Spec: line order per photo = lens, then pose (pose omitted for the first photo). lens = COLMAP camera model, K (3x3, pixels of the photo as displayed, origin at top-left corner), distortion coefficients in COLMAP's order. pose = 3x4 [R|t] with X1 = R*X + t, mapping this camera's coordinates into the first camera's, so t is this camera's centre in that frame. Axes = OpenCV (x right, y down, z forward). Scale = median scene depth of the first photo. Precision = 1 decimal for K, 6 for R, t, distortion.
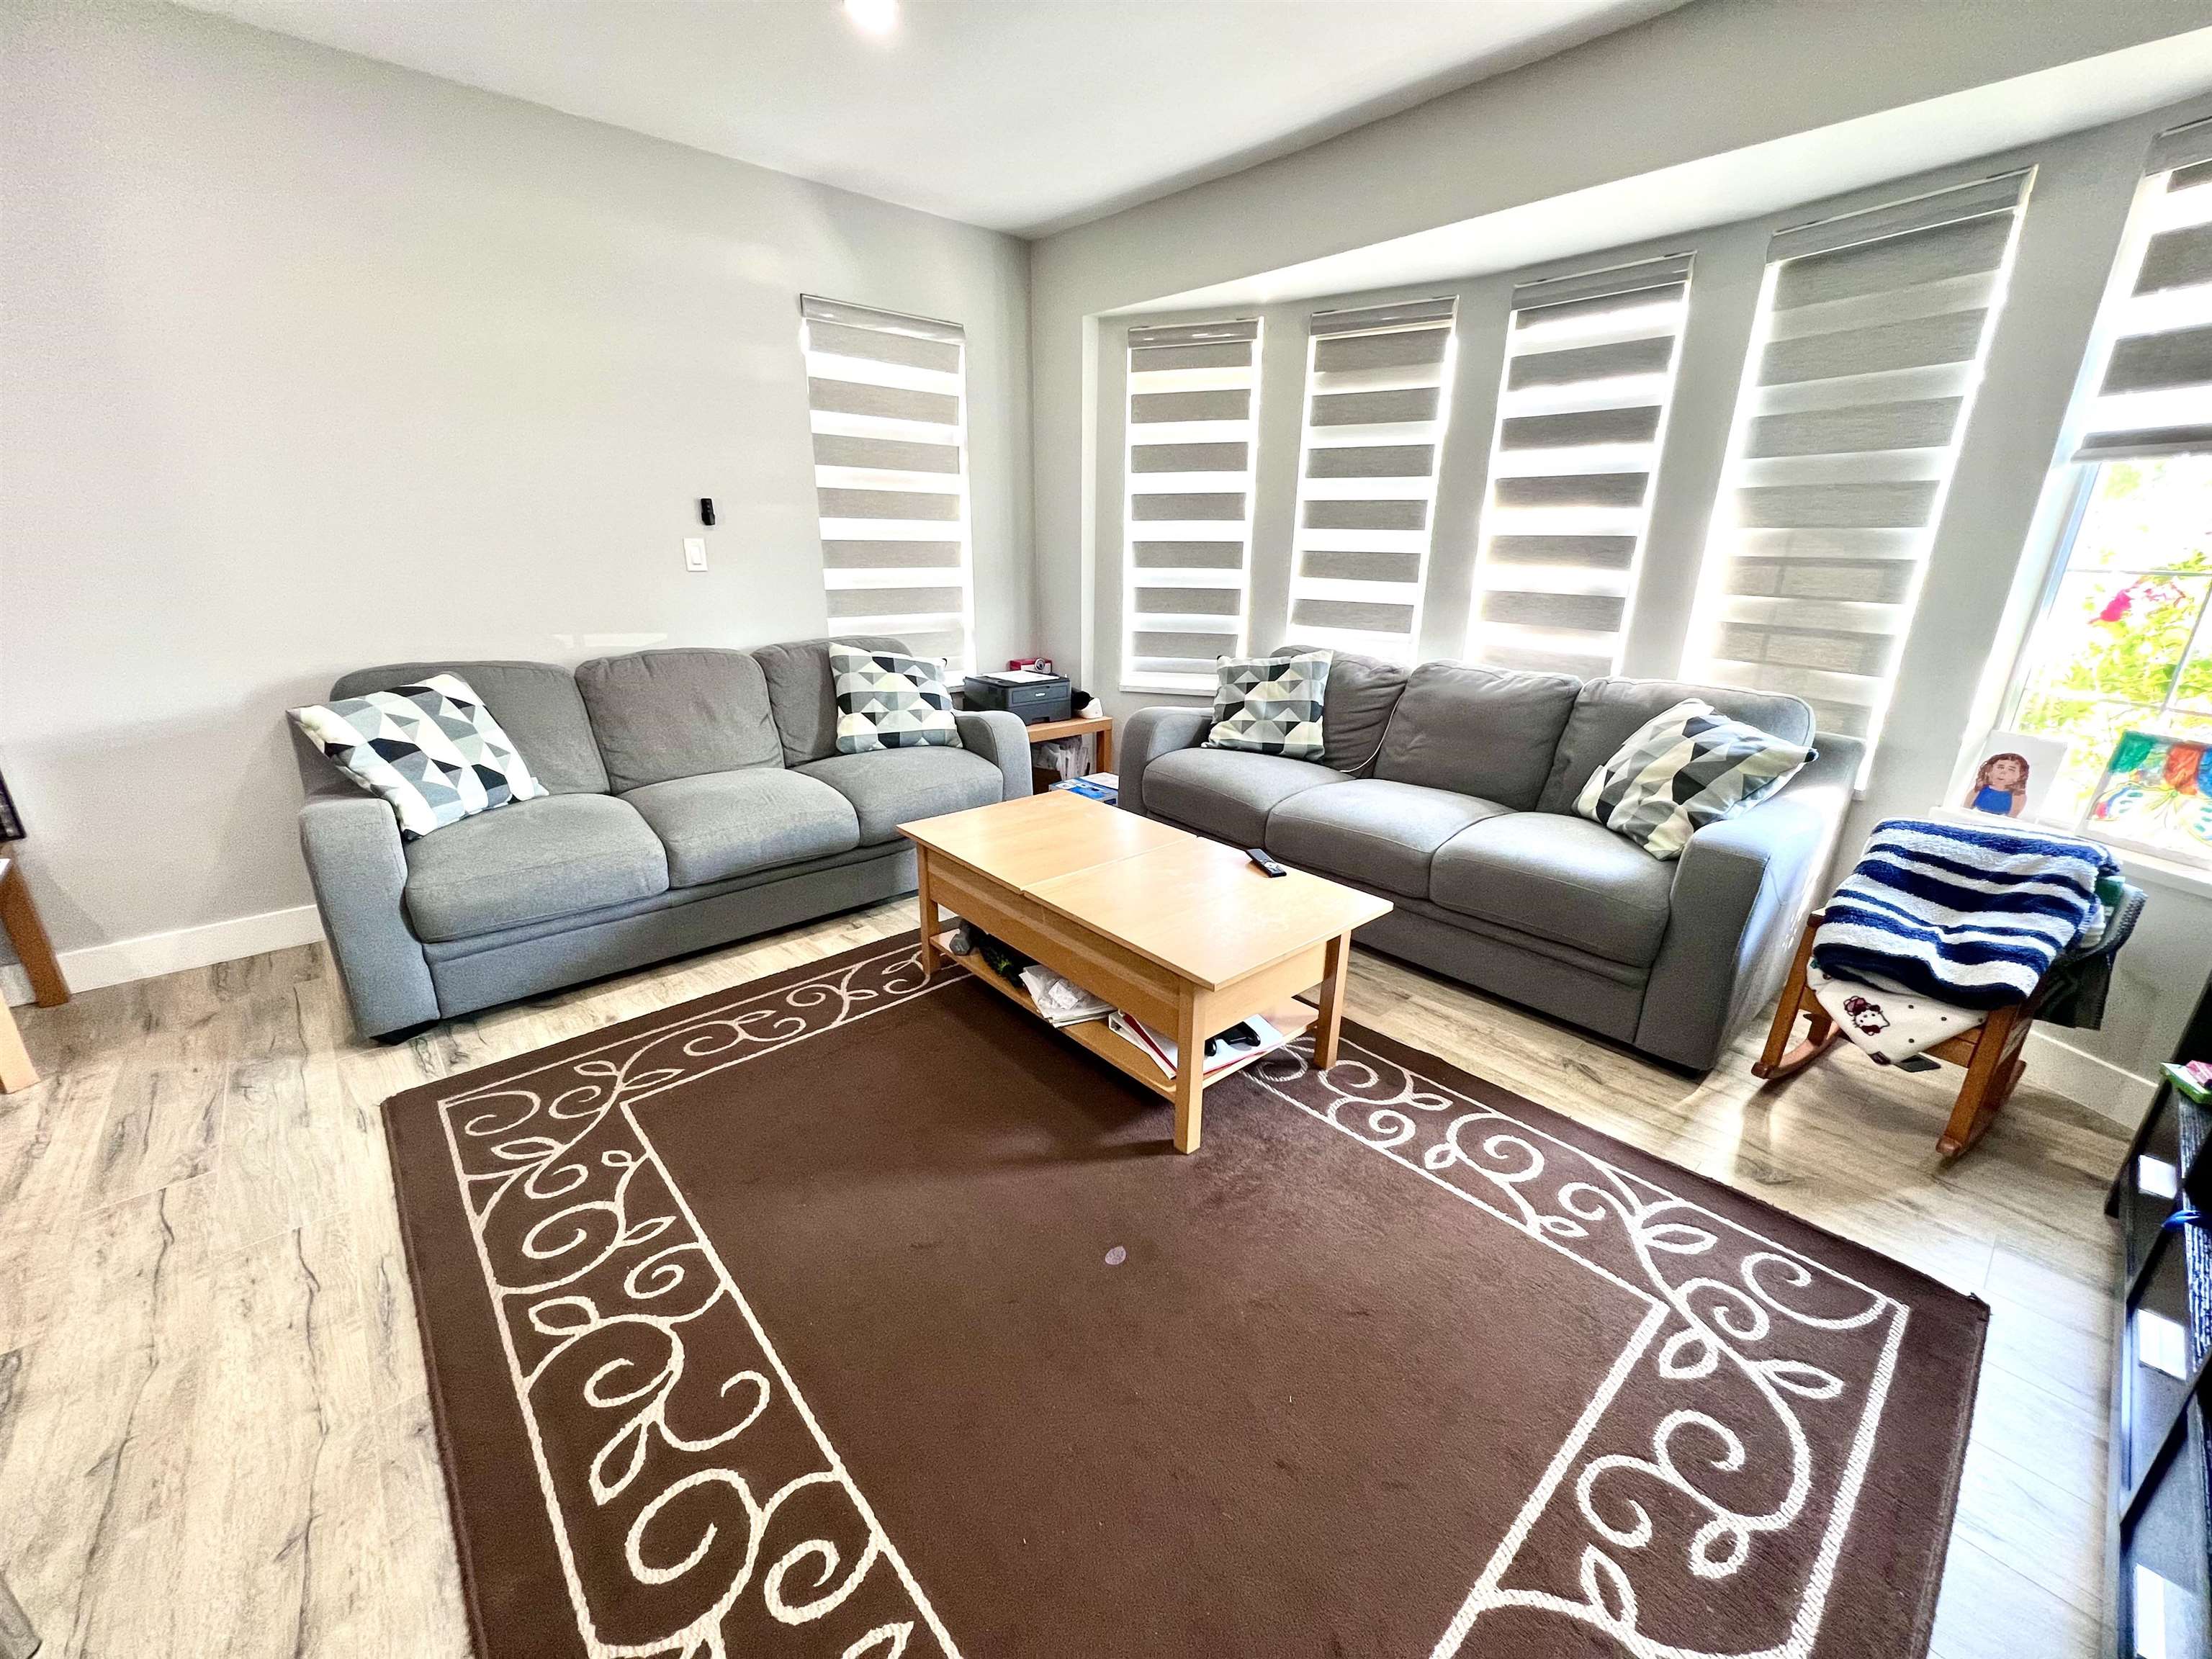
lens RADIAL K [[887.8, 0, 1115.3], [0, 887.8, 833.4], [0, 0, 1]] dist [-0.003151, 0.001508]
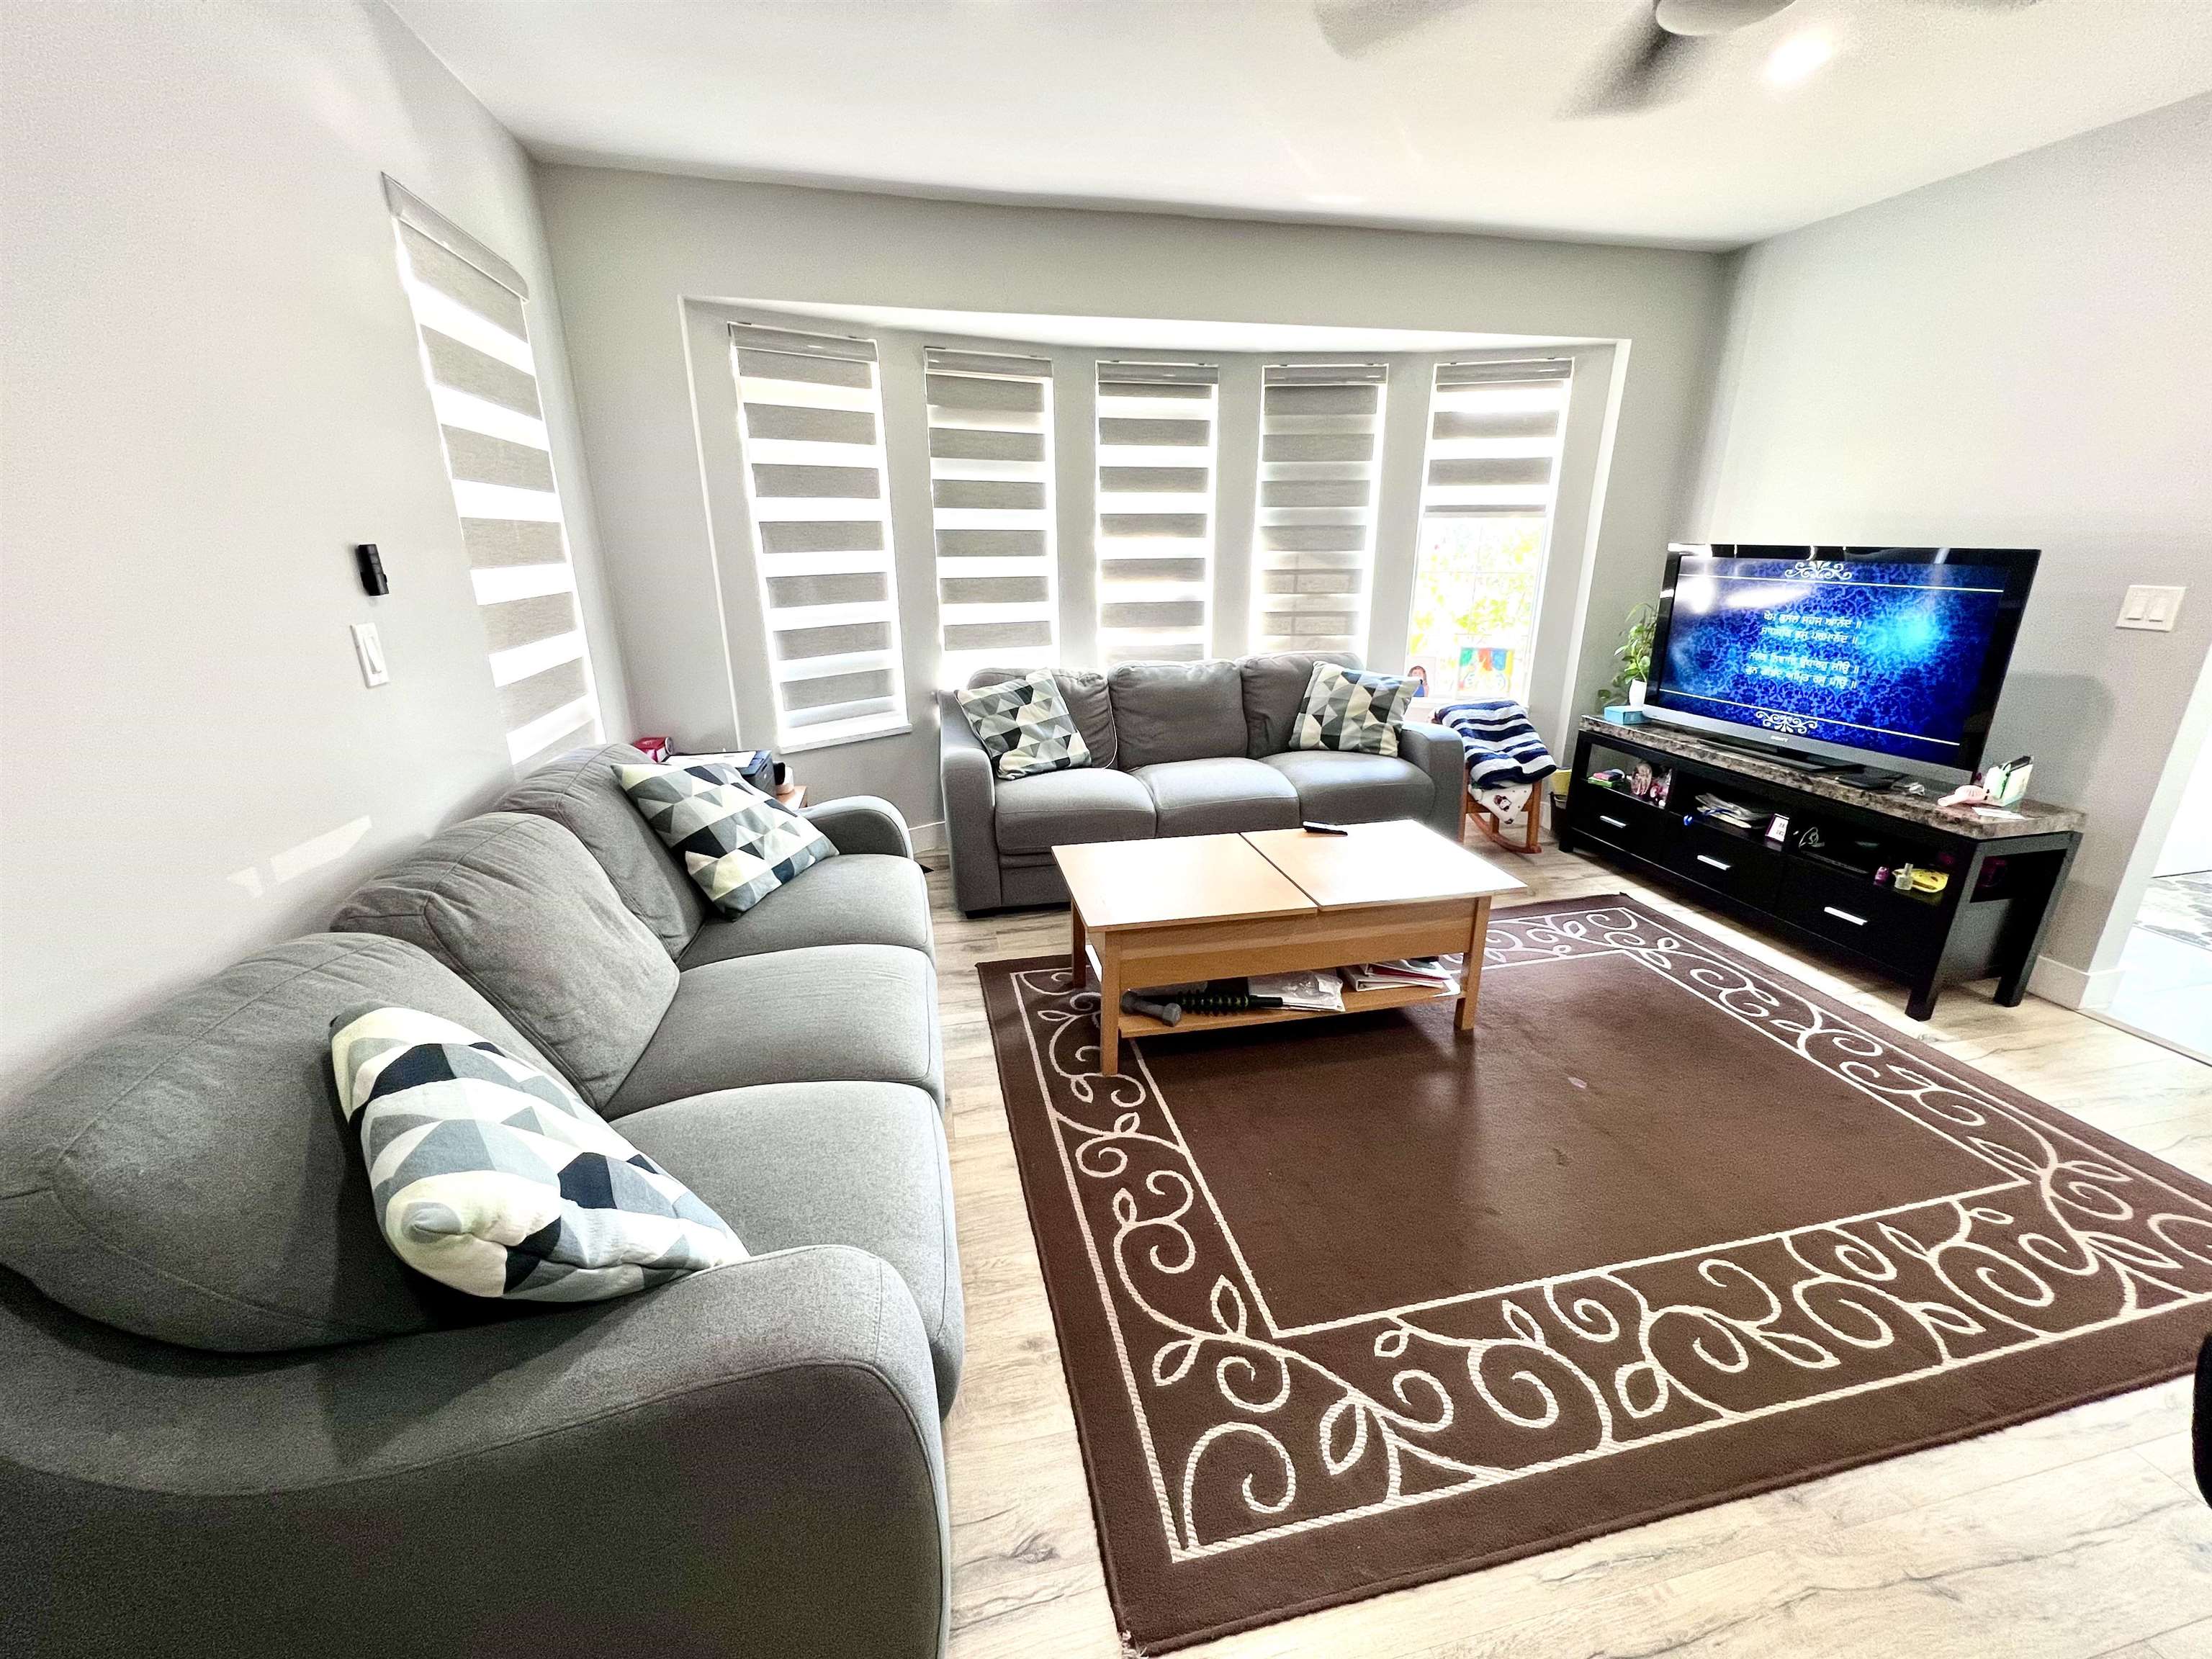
lens RADIAL K [[887.8, 0, 1109.7], [0, 887.8, 829.2], [0, 0, 1]] dist [-0.003151, 0.001508]
pose [[0.485889, -0.287554, 0.825364, -0.943977], [0.287298, 0.944401, 0.159894, -0.235966], [-0.825453, 0.159435, 0.541487, 0.514358]]
